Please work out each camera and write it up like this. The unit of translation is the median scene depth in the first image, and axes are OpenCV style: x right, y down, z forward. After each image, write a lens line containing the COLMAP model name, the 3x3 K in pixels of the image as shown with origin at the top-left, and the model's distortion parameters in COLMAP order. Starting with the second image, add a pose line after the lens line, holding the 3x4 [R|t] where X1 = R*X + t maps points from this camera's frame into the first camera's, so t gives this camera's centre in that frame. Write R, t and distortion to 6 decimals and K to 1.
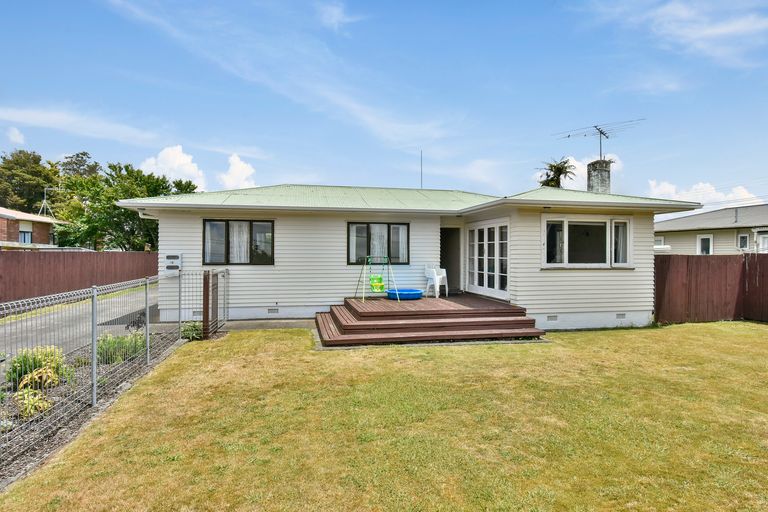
lens RADIAL K [[419.7, 0, 384.0], [0, 419.7, 256.0], [0, 0, 1]] dist [-0.000858, 0.000267]
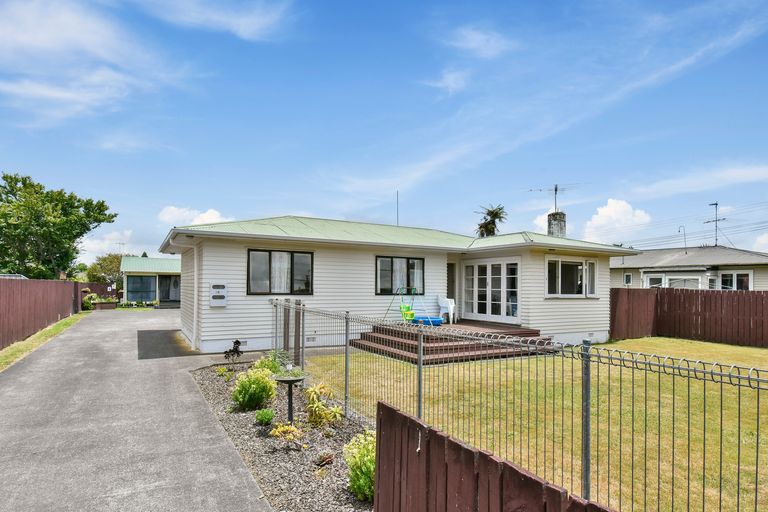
lens RADIAL K [[423.1, 0, 391.8], [0, 423.1, 282.7], [0, 0, 1]] dist [-0.001832, 0.000223]
pose [[0.953501, 0.011269, 0.301179, -0.389645], [-0.006864, 0.999854, -0.015679, 0.005948], [-0.301312, 0.012883, 0.953439, -0.057489]]
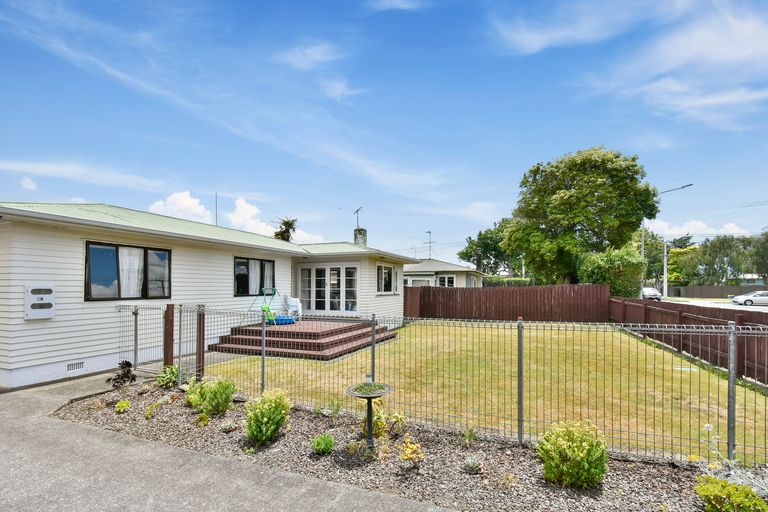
lens RADIAL K [[346.0, 0, 383.7], [0, 346.0, 283.5], [0, 0, 1]] dist [0.000321, 0.000083]
pose [[0.580782, 0.005276, 0.814042, -0.602181], [0.009083, 0.999875, -0.012960, 0.002435], [-0.814009, 0.014921, 0.580661, 0.185932]]
